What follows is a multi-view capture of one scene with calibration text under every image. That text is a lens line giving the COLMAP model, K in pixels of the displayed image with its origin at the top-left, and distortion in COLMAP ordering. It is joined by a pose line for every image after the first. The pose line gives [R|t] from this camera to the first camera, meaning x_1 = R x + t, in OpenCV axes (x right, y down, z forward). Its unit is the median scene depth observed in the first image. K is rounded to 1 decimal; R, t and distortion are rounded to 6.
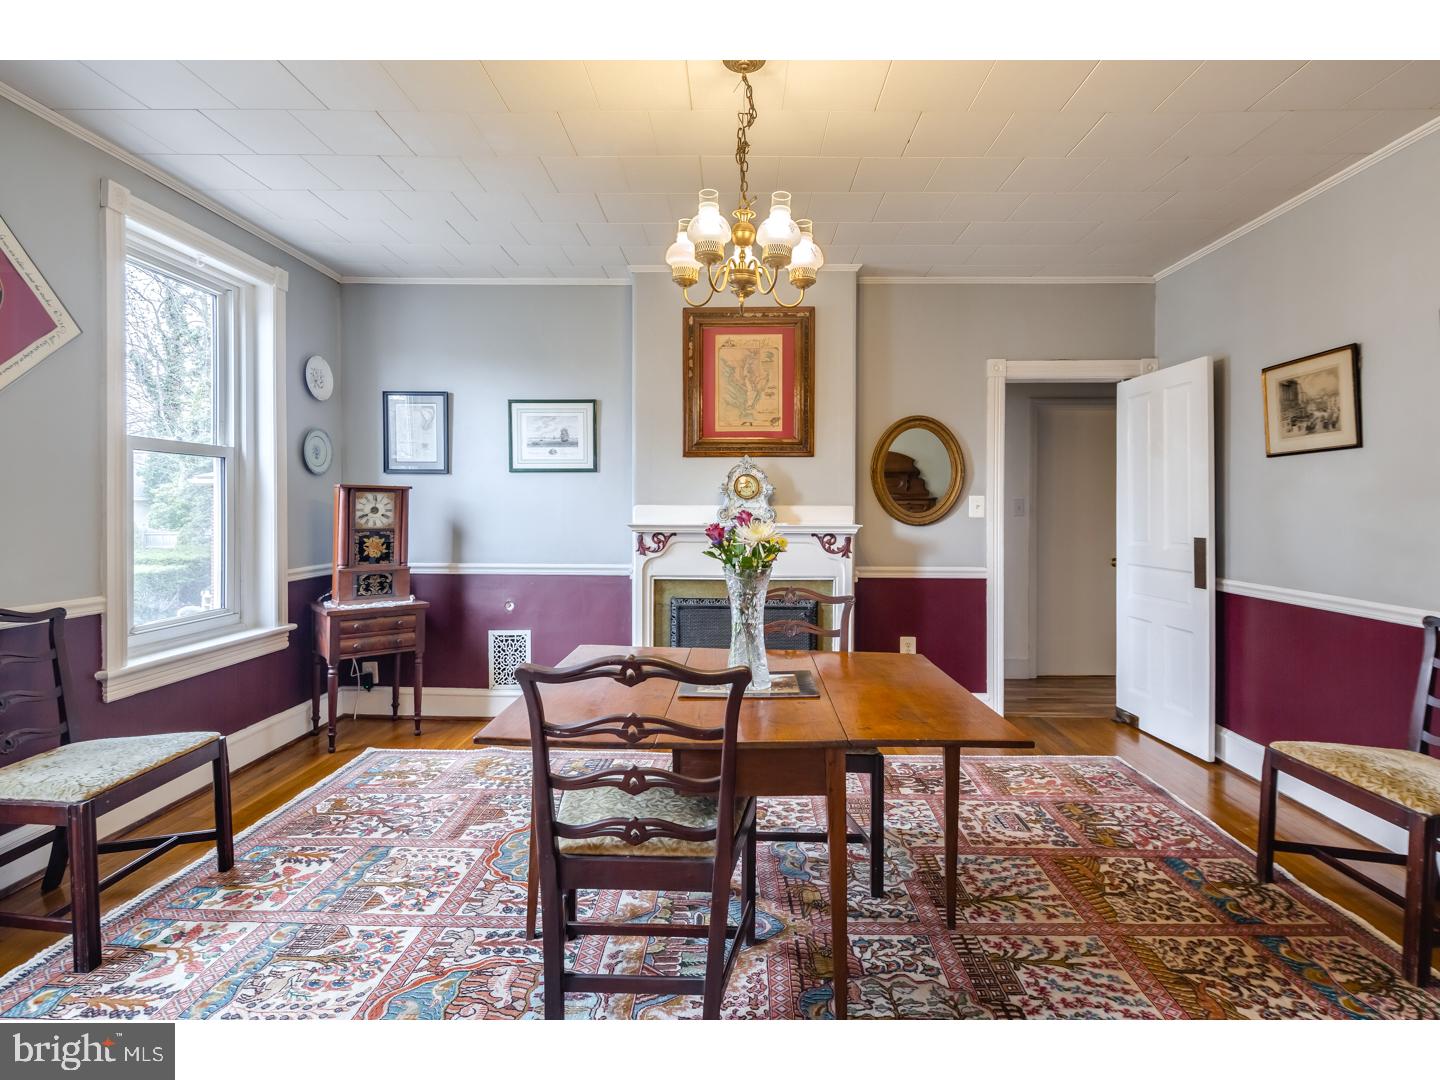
lens RADIAL K [[703.6, 0, 737.8], [0, 703.6, 510.3], [0, 0, 1]] dist [0.005987, -0.002168]
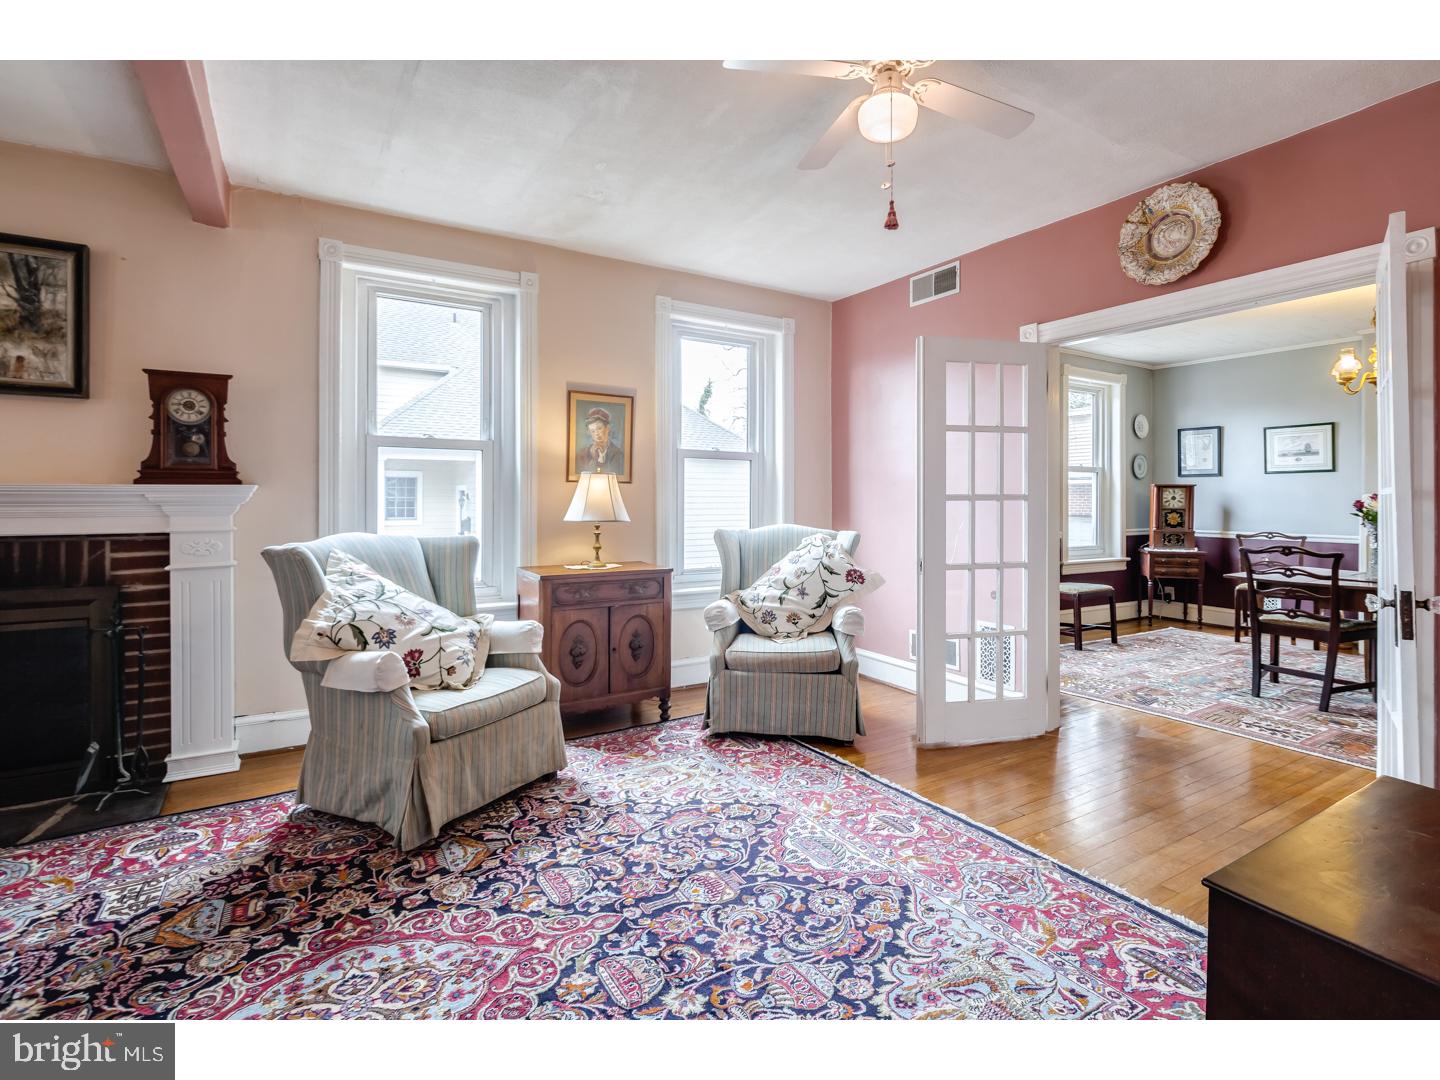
lens RADIAL K [[703.6, 0, 731.7], [0, 703.6, 500.6], [0, 0, 1]] dist [0.005987, -0.002168]
pose [[0.531781, -0.002282, -0.846879, 0.380362], [-0.006596, 0.999955, -0.006836, 0.024118], [0.846857, 0.009221, 0.531741, -0.849797]]
